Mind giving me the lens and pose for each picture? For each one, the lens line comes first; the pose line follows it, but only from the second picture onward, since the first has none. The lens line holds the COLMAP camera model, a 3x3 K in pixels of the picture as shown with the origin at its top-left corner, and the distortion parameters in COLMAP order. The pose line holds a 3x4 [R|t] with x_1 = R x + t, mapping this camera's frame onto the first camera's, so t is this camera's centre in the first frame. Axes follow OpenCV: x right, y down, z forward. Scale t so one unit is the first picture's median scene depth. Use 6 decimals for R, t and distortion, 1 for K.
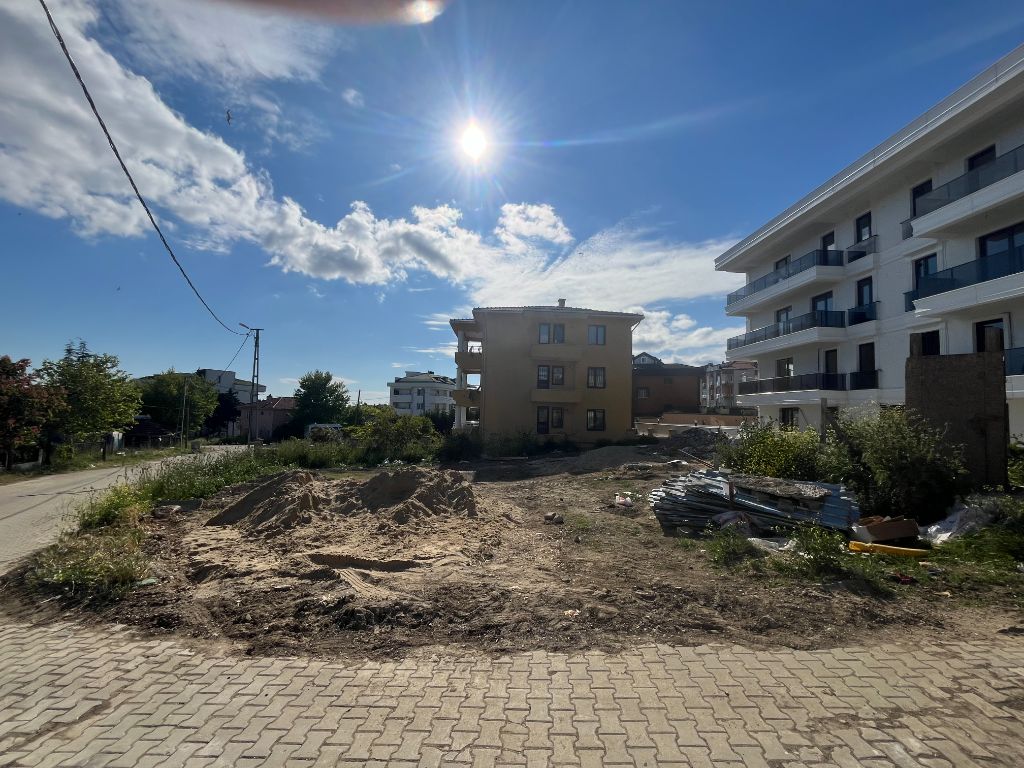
lens RADIAL K [[426.6, 0, 512.0], [0, 426.6, 384.0], [0, 0, 1]] dist [0.001620, 0.000316]
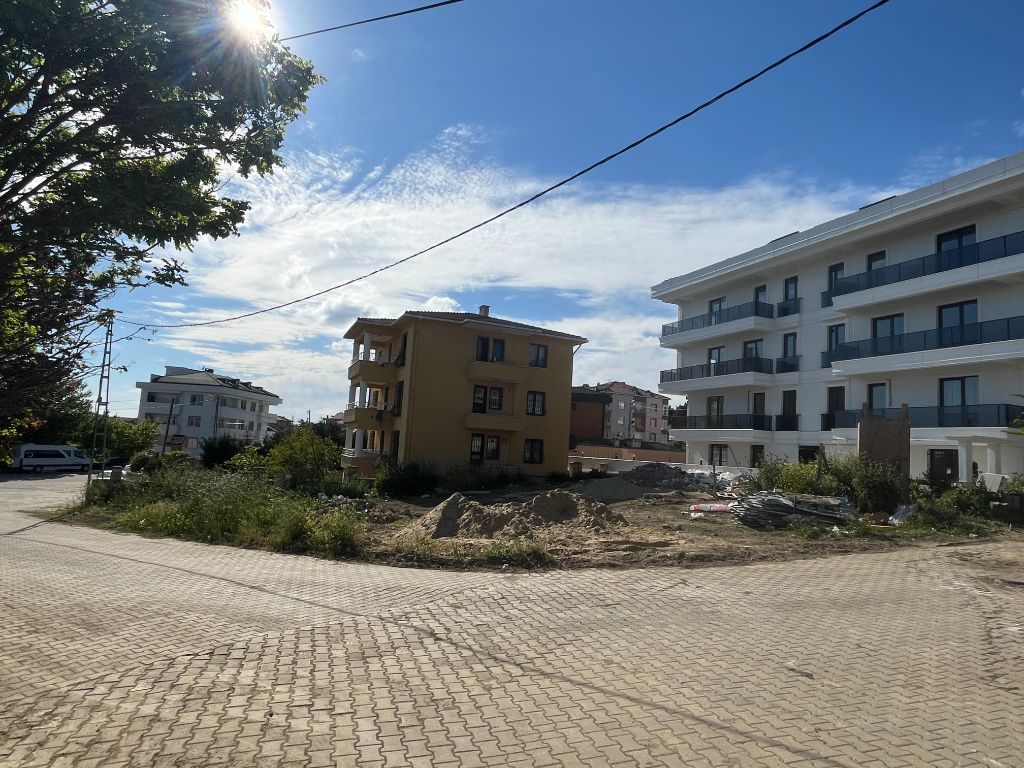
lens RADIAL K [[613.6, 0, 514.6], [0, 613.6, 385.0], [0, 0, 1]] dist [0.006940, -0.001503]
pose [[0.929406, 0.065929, 0.363123, -0.400892], [-0.058828, 0.997799, -0.030593, -0.015095], [-0.364341, 0.007071, 0.931239, -0.230499]]
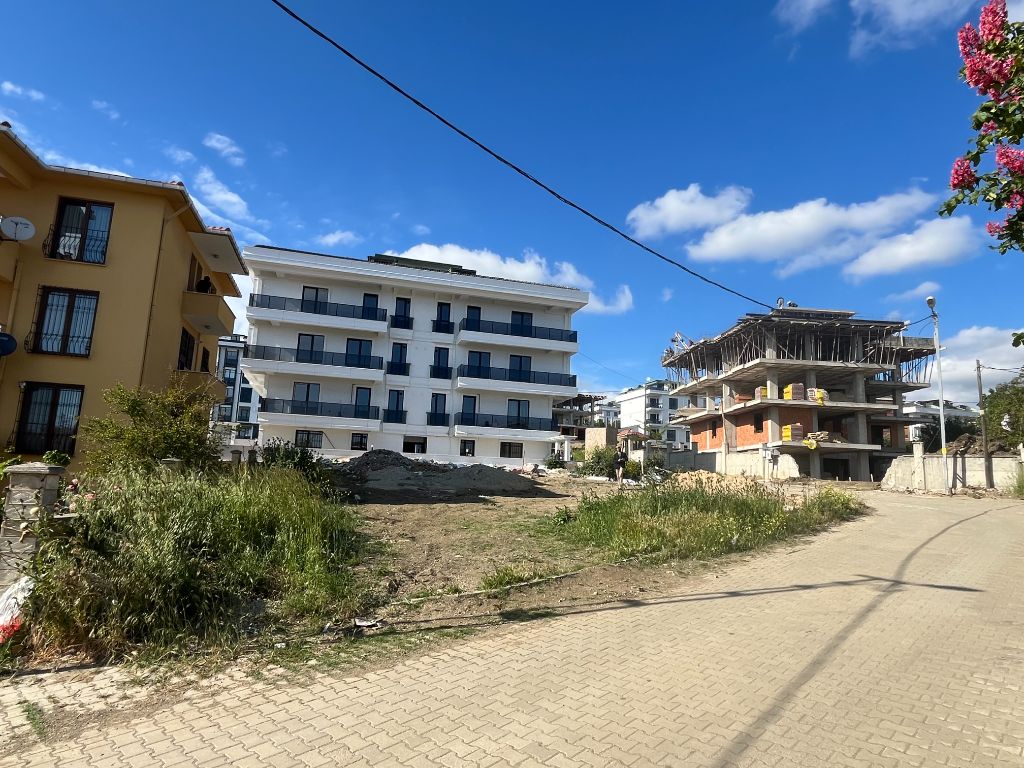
lens RADIAL K [[613.6, 0, 514.6], [0, 613.6, 385.0], [0, 0, 1]] dist [0.006940, -0.001503]
pose [[-0.281598, 0.108306, 0.953400, -1.064838], [-0.116741, 0.982361, -0.146077, 0.122583], [-0.952404, -0.152436, -0.263987, 1.055405]]
